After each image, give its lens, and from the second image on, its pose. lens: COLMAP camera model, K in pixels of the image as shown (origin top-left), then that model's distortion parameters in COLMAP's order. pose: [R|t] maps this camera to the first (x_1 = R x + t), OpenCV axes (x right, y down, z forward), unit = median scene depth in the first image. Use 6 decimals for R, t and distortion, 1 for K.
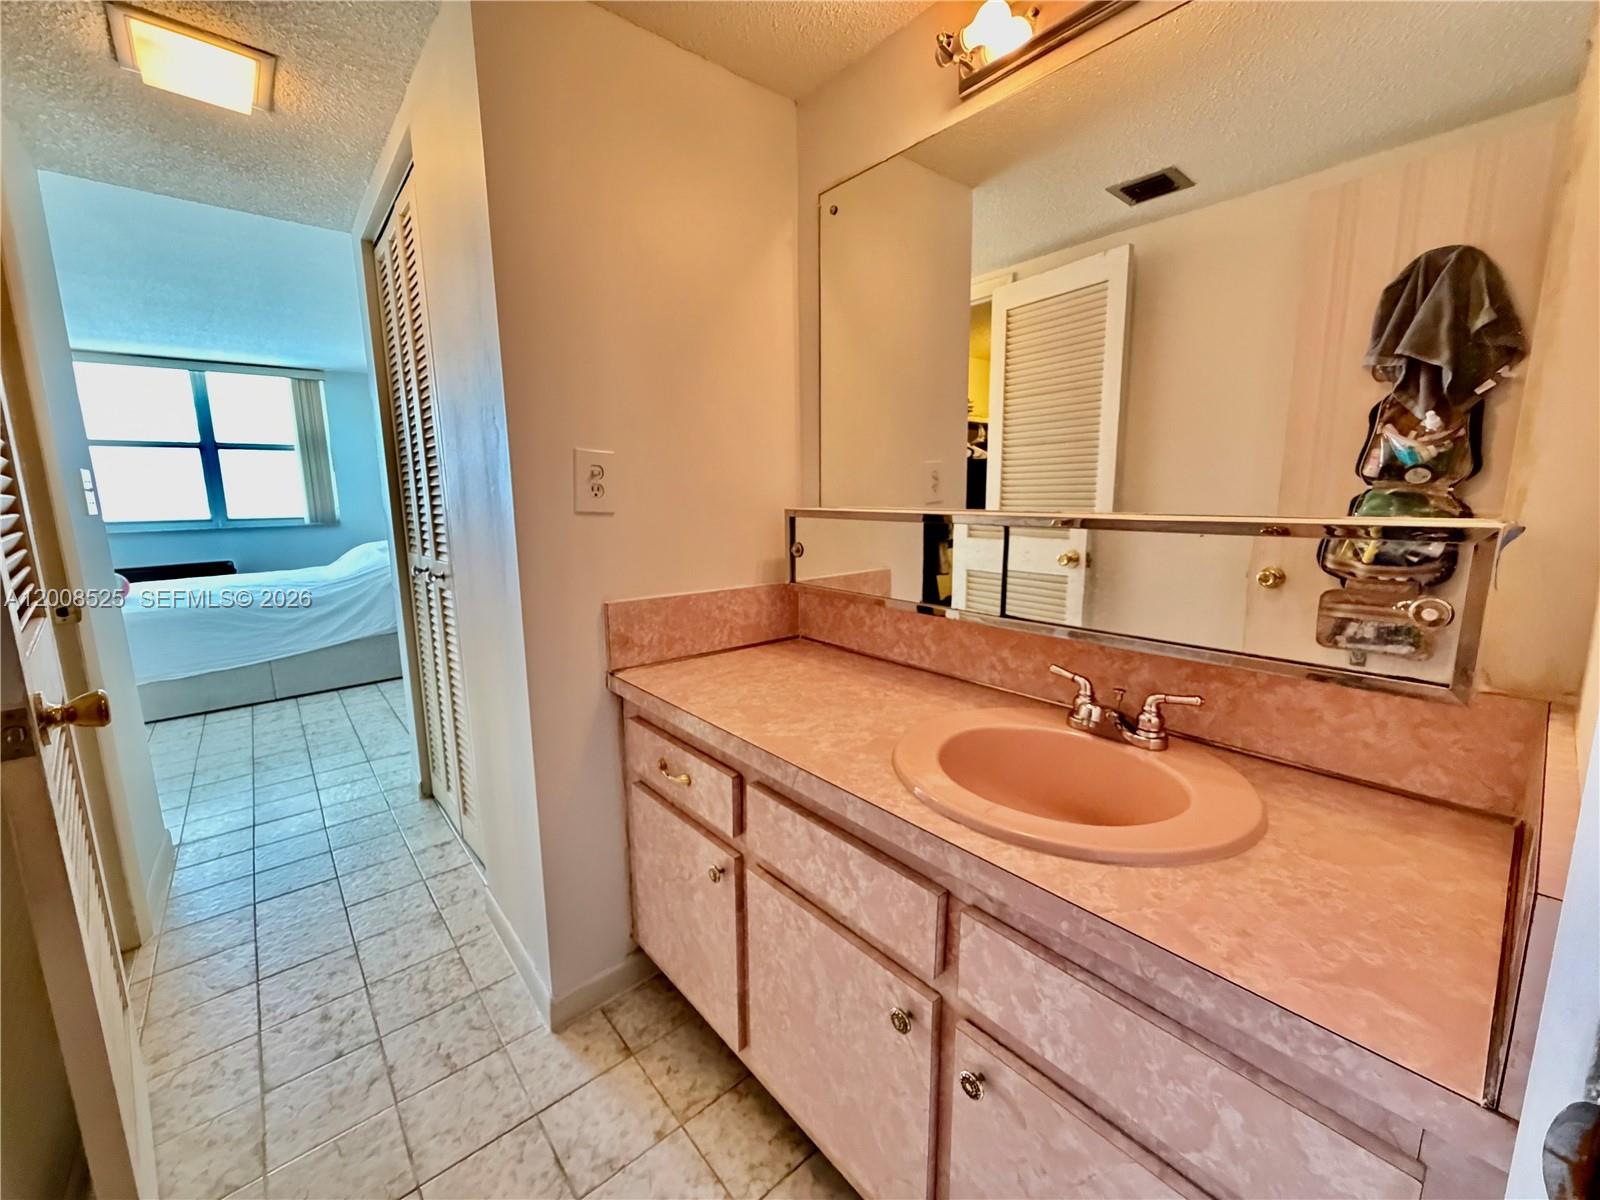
lens RADIAL K [[637.2, 0, 797.2], [0, 637.2, 599.0], [0, 0, 1]] dist [-0.001642, -0.001279]
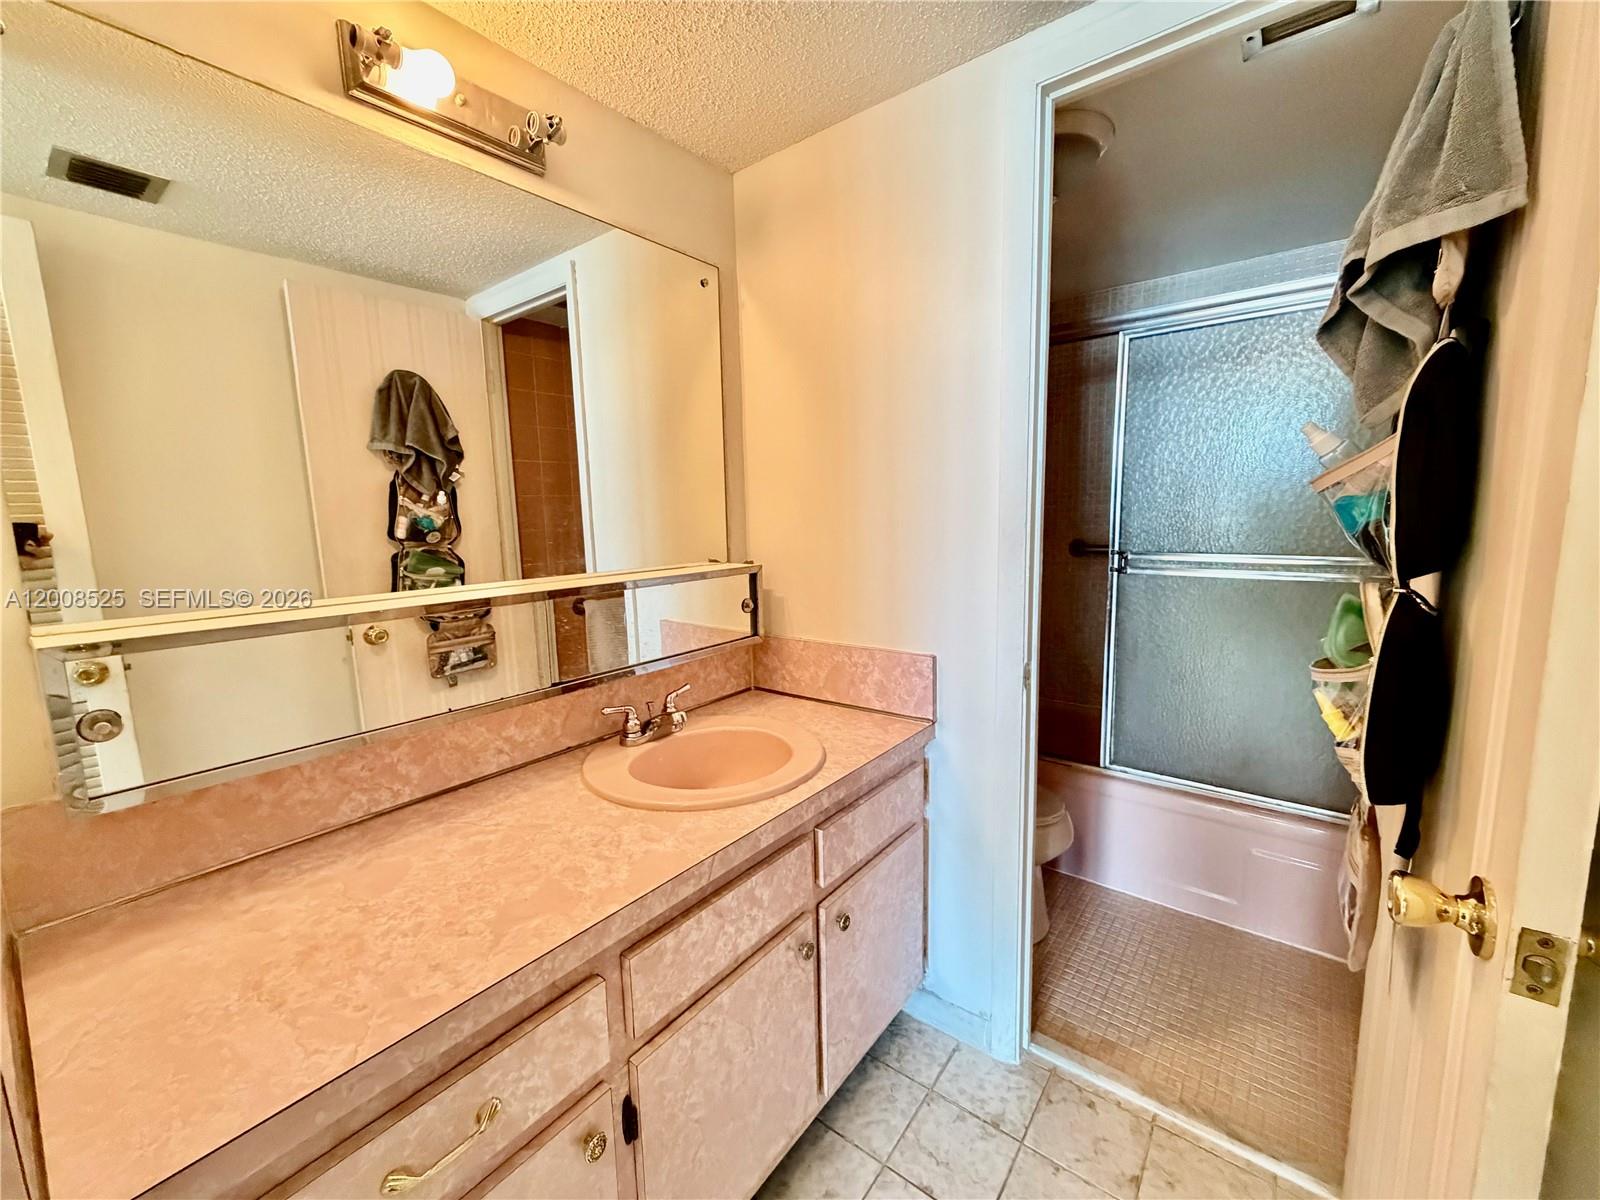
lens RADIAL K [[637.2, 0, 792.8], [0, 637.2, 599.0], [0, 0, 1]] dist [-0.001642, -0.001279]
pose [[-0.195264, -0.117621, 0.973672, -0.662328], [0.187967, 0.969890, 0.154860, -0.175028], [-0.962570, 0.213257, -0.167276, 0.685481]]
